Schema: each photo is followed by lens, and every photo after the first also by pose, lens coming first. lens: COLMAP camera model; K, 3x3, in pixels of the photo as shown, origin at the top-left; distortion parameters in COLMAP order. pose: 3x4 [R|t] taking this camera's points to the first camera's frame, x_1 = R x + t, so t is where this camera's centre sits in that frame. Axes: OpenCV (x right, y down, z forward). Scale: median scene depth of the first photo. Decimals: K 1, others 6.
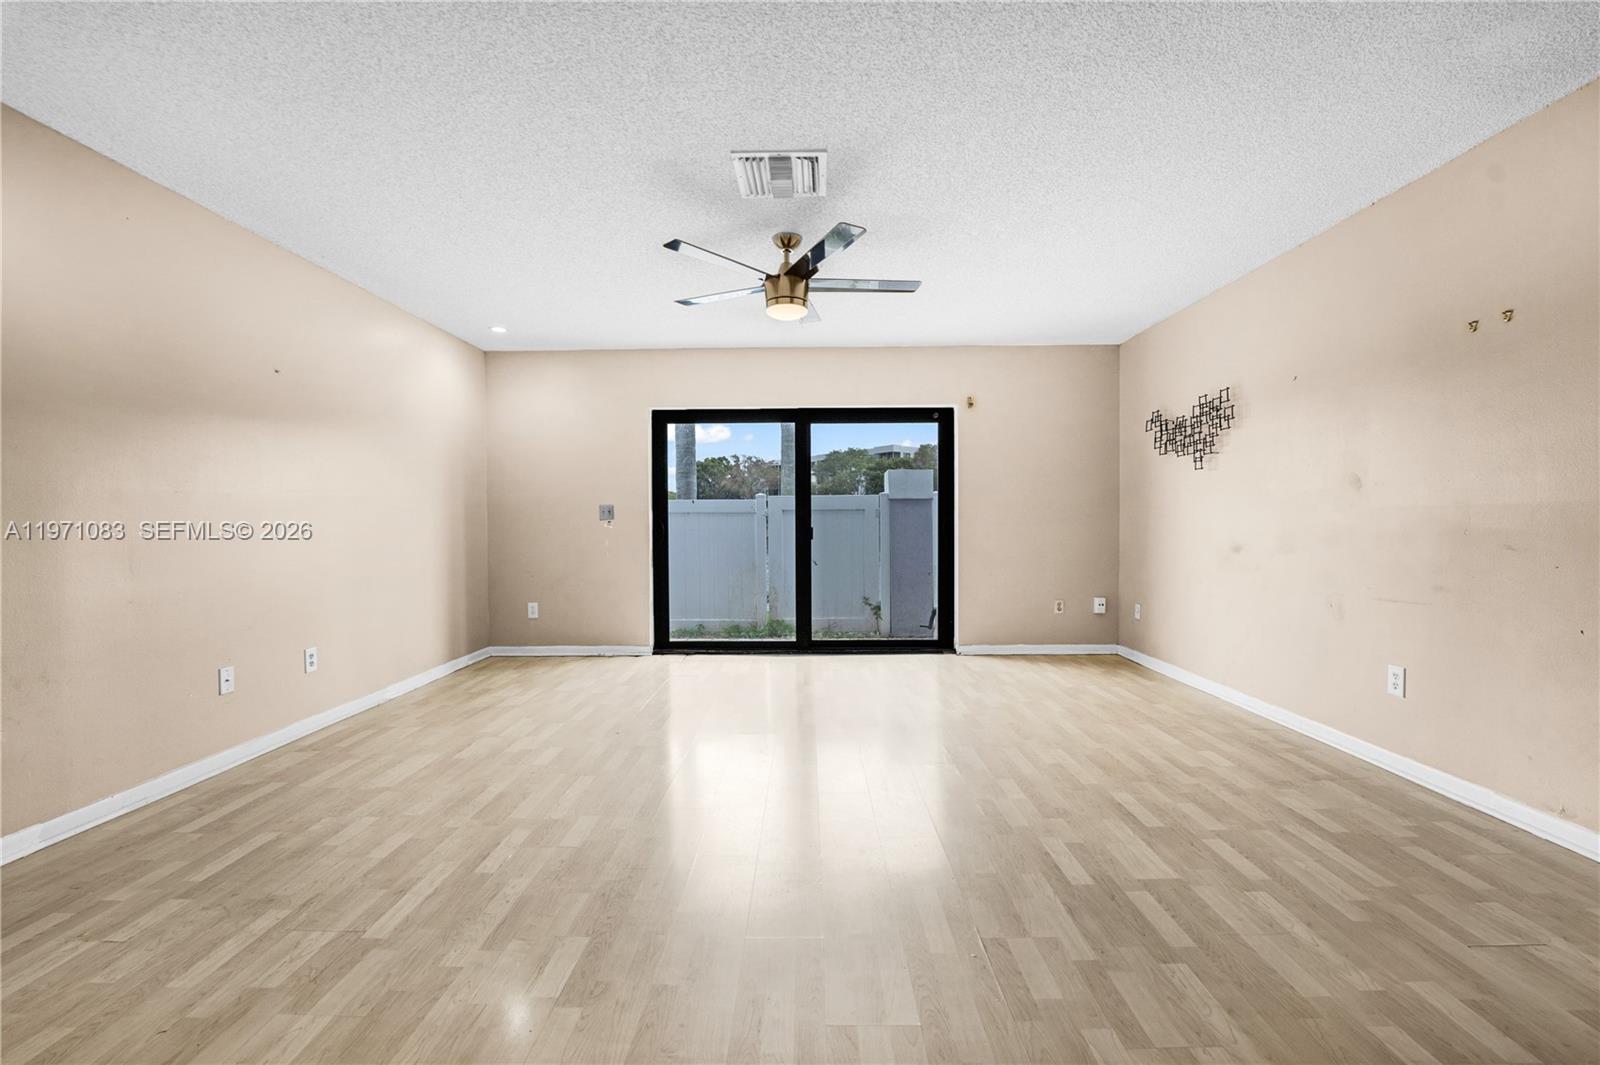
lens RADIAL K [[664.7, 0, 796.7], [0, 664.7, 545.8], [0, 0, 1]] dist [-0.012914, 0.000374]
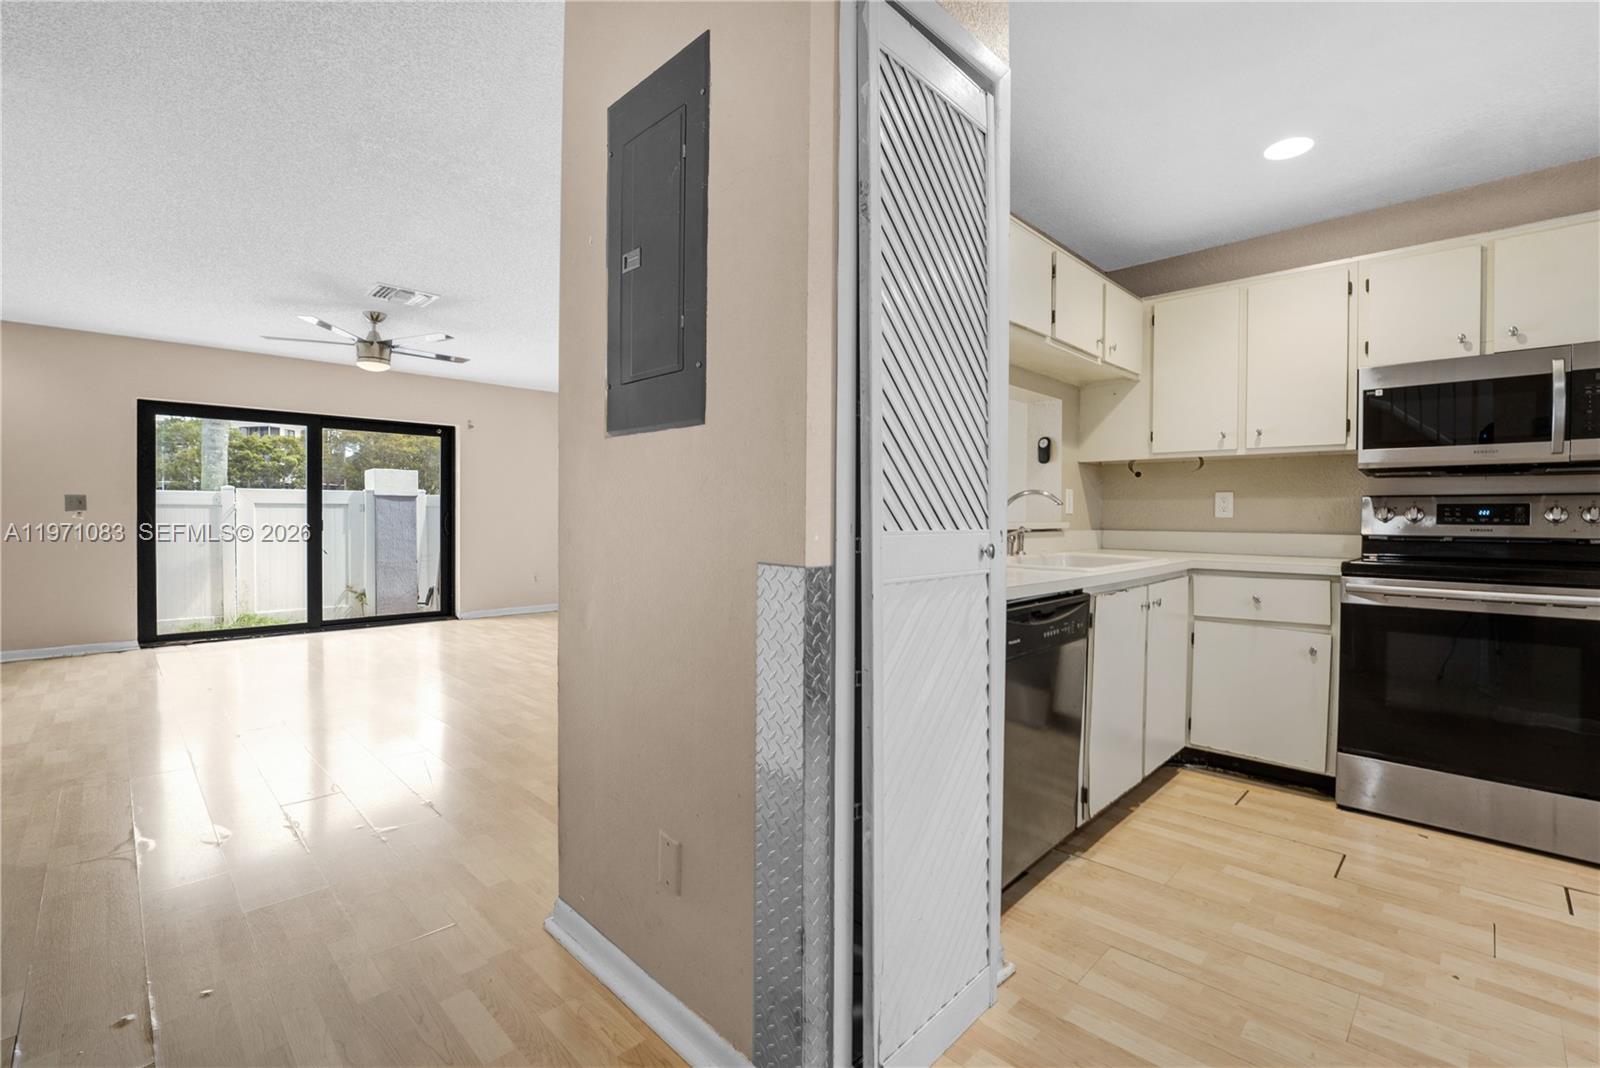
lens RADIAL K [[709.3, 0, 796.1], [0, 709.3, 523.7], [0, 0, 1]] dist [-0.020254, 0.000465]
pose [[0.692847, 0.002821, 0.721079, -0.299844], [0.016956, 0.999652, -0.020203, 0.017627], [-0.720885, 0.026224, 0.692558, -0.430708]]
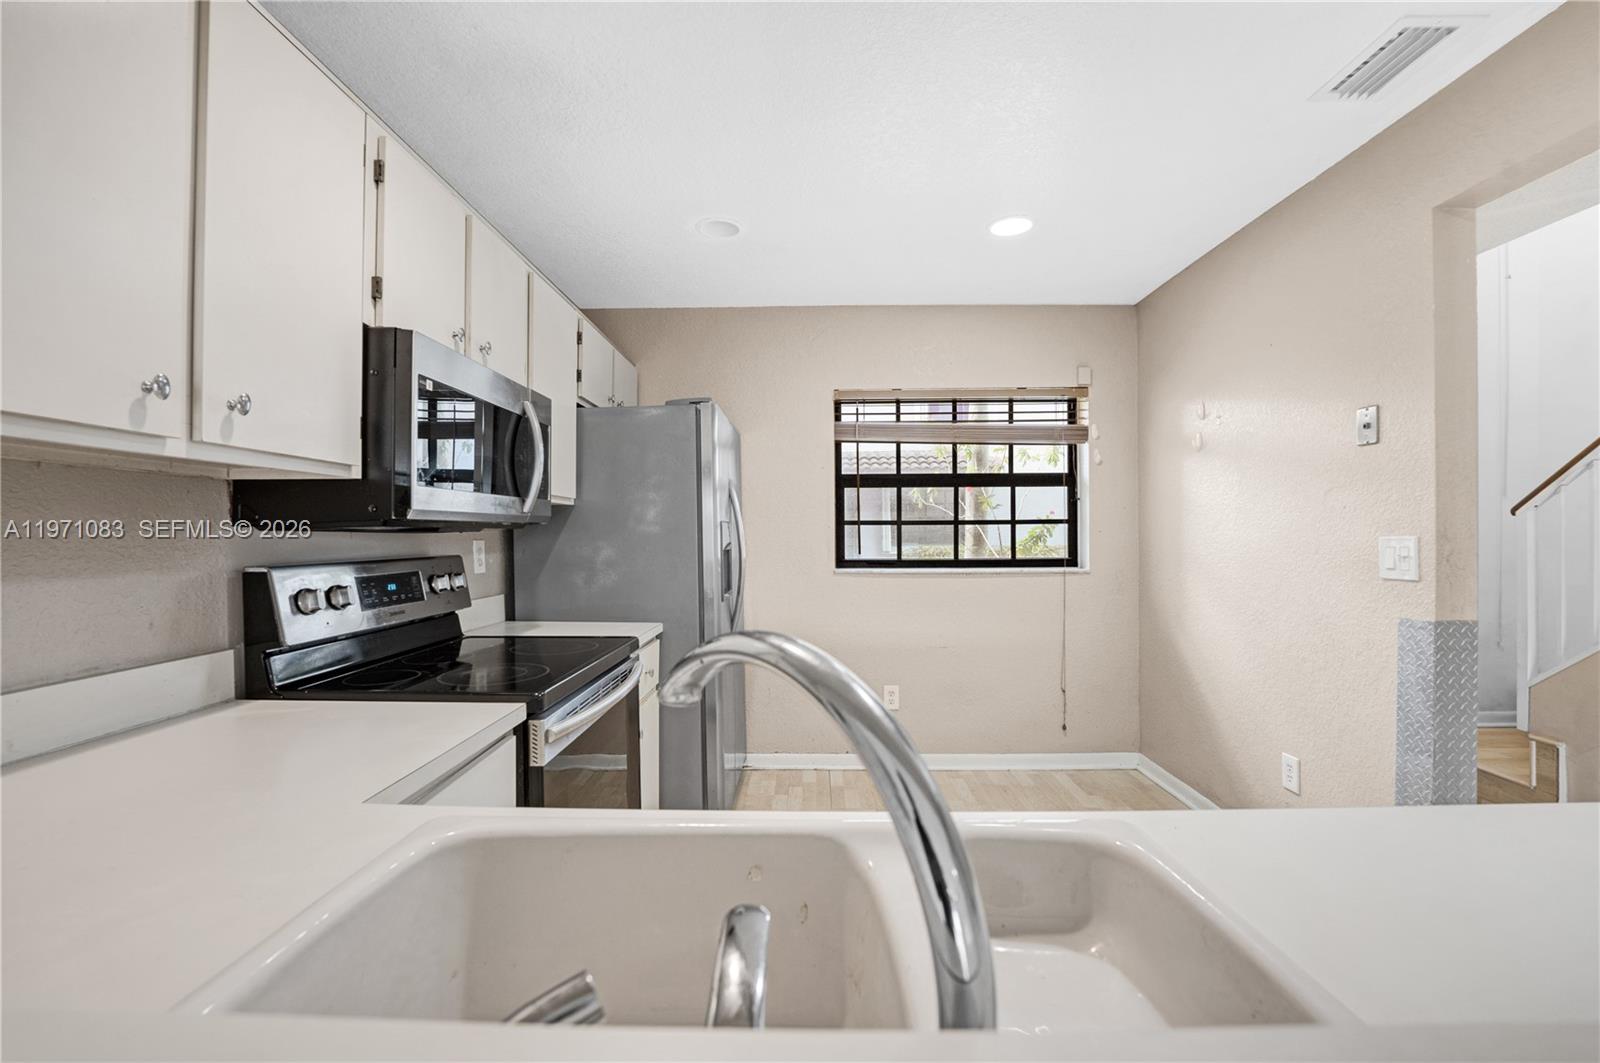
lens RADIAL K [[677.7, 0, 789.0], [0, 677.7, 529.3], [0, 0, 1]] dist [-0.016630, 0.000307]
pose [[-0.999800, 0.012453, 0.015676, 0.245973], [0.012938, 0.999429, 0.031229, -0.031832], [-0.015278, 0.031426, -0.999389, -0.088609]]
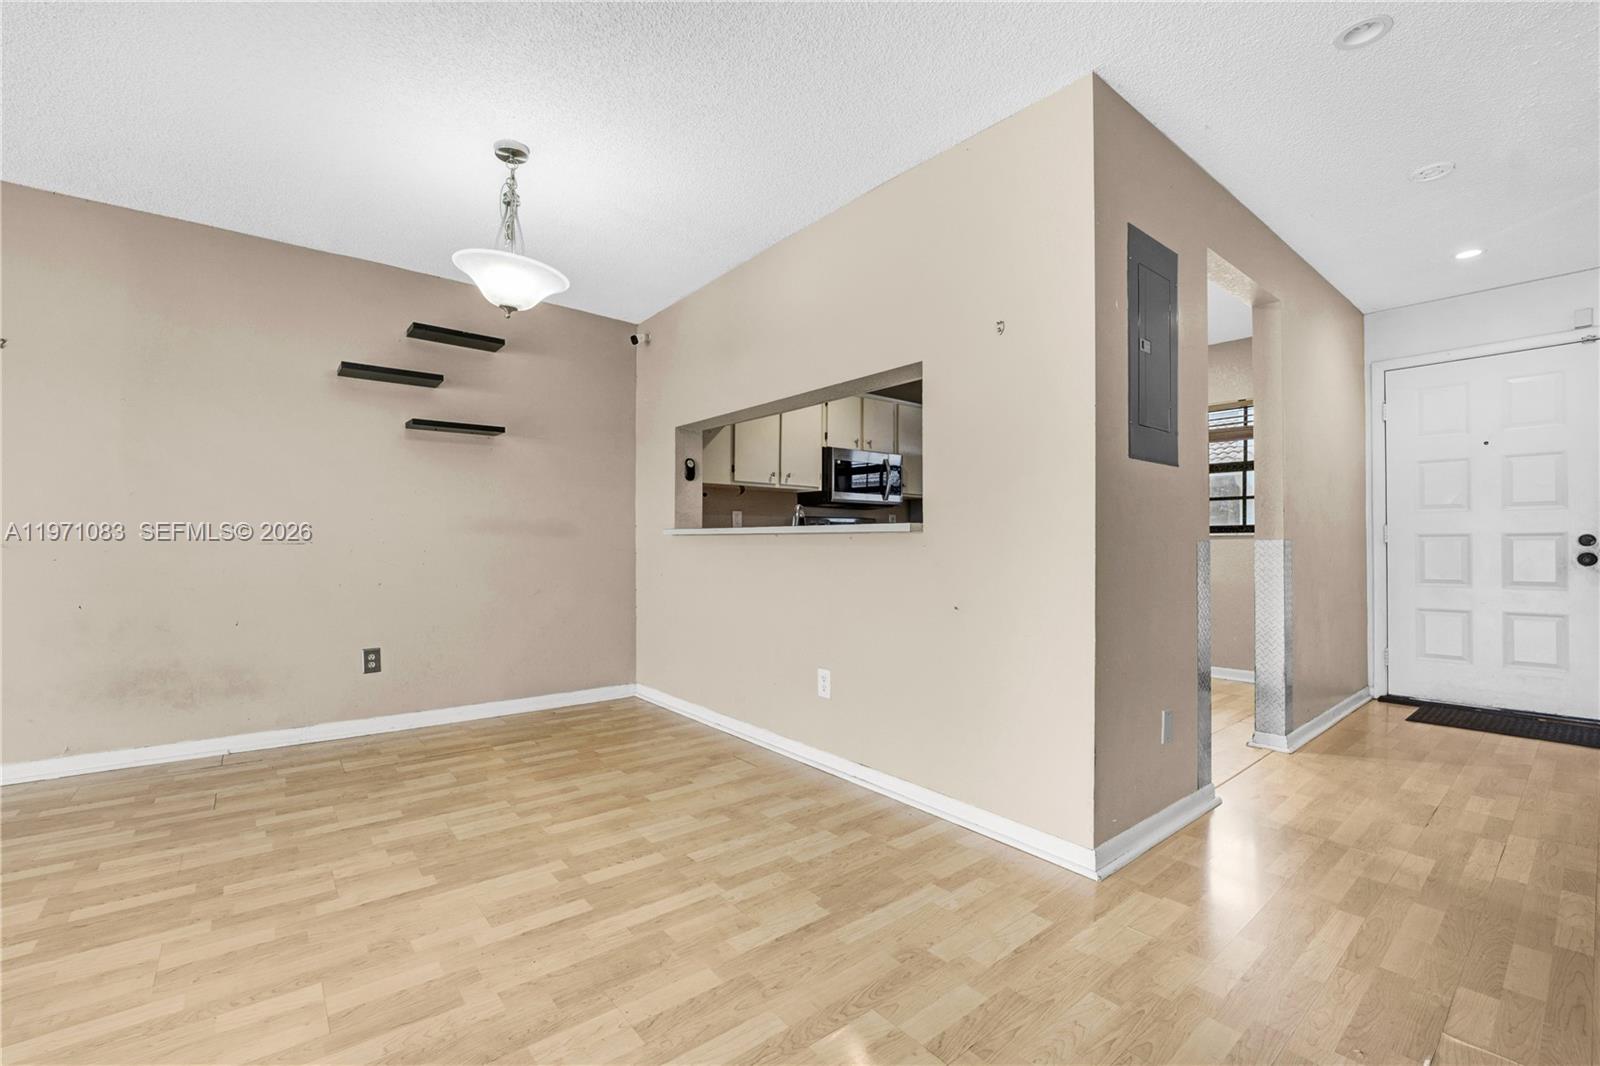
lens RADIAL K [[669.7, 0, 790.9], [0, 669.7, 543.6], [0, 0, 1]] dist [-0.023778, 0.000854]
pose [[-0.634427, 0.008624, 0.772935, -0.311024], [0.035737, 0.999196, 0.018184, 0.012389], [-0.772156, 0.039159, -0.634225, 0.302897]]
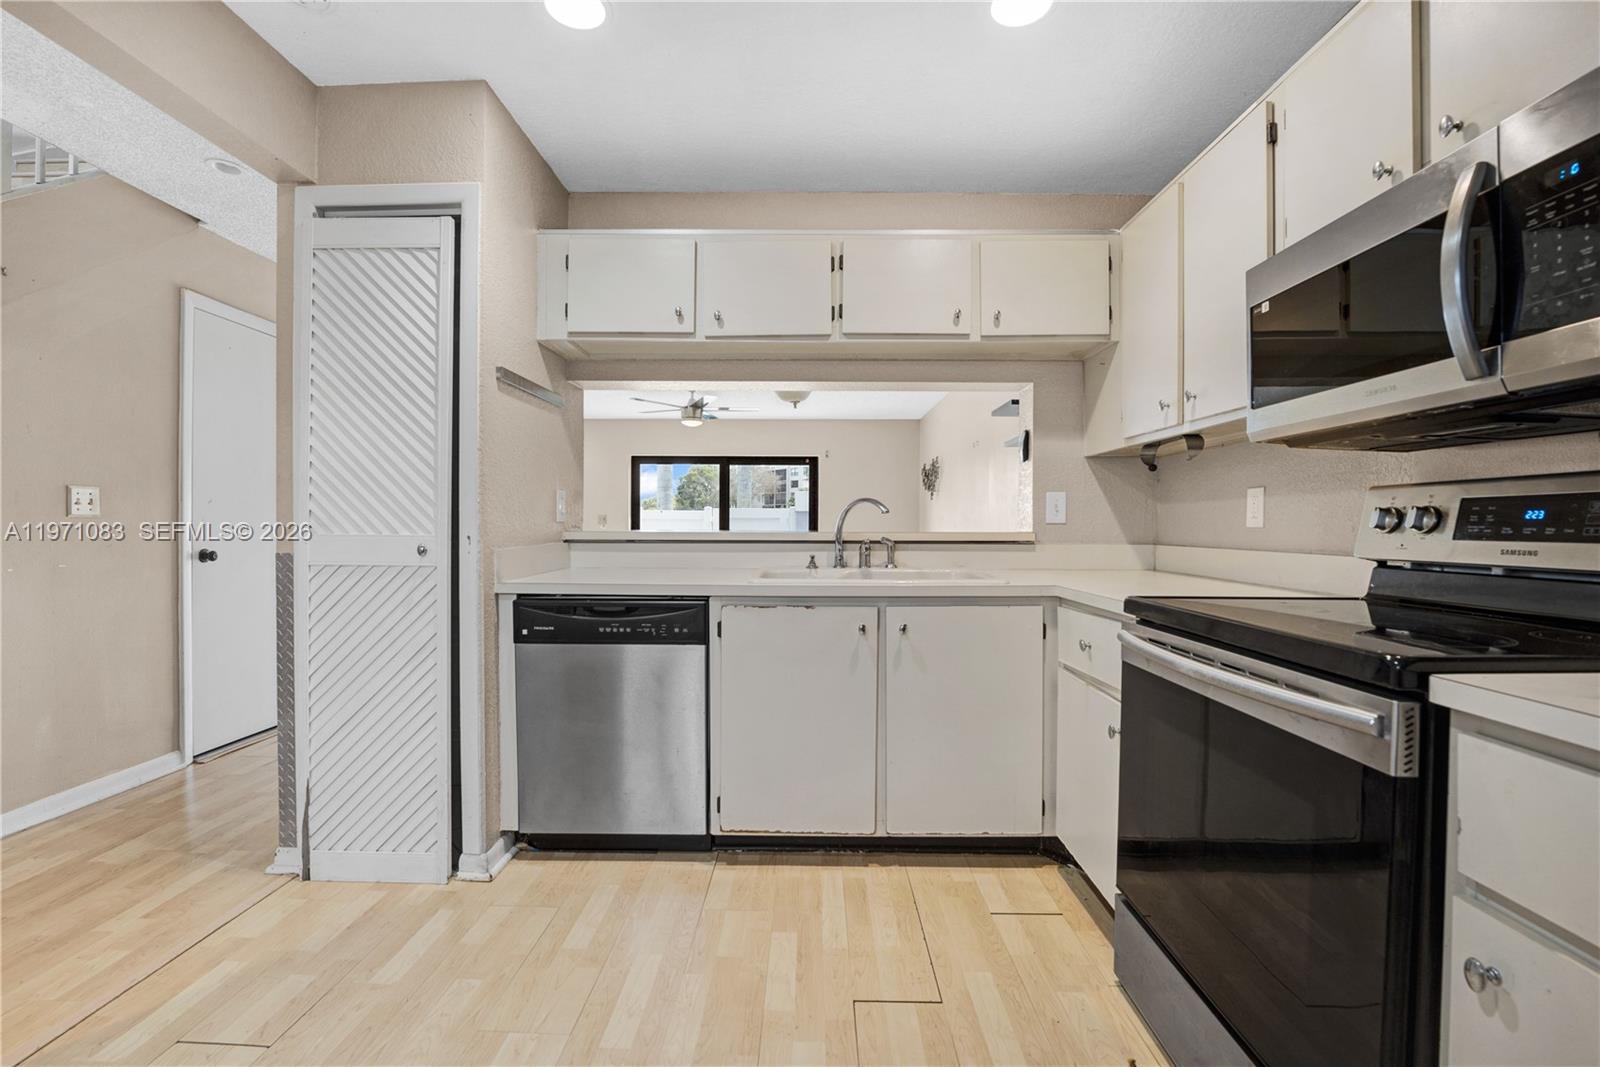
lens RADIAL K [[677.7, 0, 789.0], [0, 677.7, 531.3], [0, 0, 1]] dist [-0.016630, 0.000307]
pose [[0.999848, 0.011581, -0.013046, 0.199590], [-0.011948, 0.999526, -0.028382, 0.022809], [0.012711, 0.028534, 0.999512, -0.680381]]
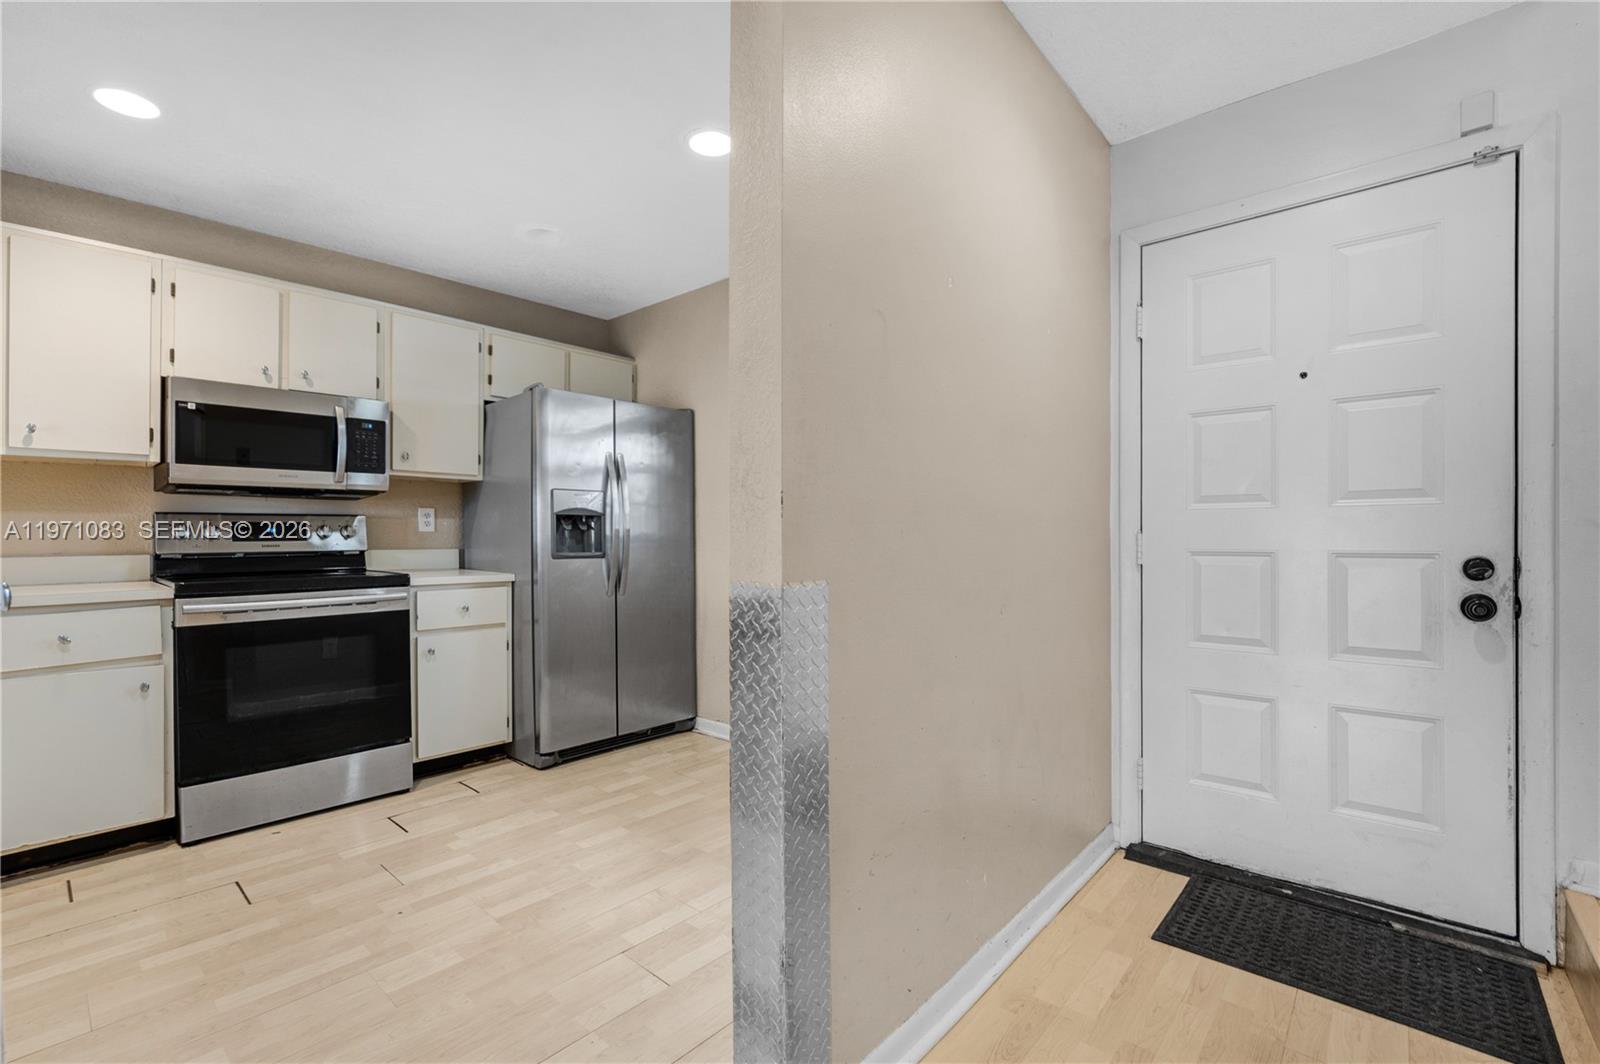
lens RADIAL K [[709.8, 0, 803.2], [0, 709.8, 541.7], [0, 0, 1]] dist [-0.016815, 0.000384]
pose [[-0.759545, 0.004207, 0.650441, -0.285804], [0.034486, 0.998833, 0.033810, 0.012472], [-0.649540, 0.048111, -0.758804, -0.278246]]
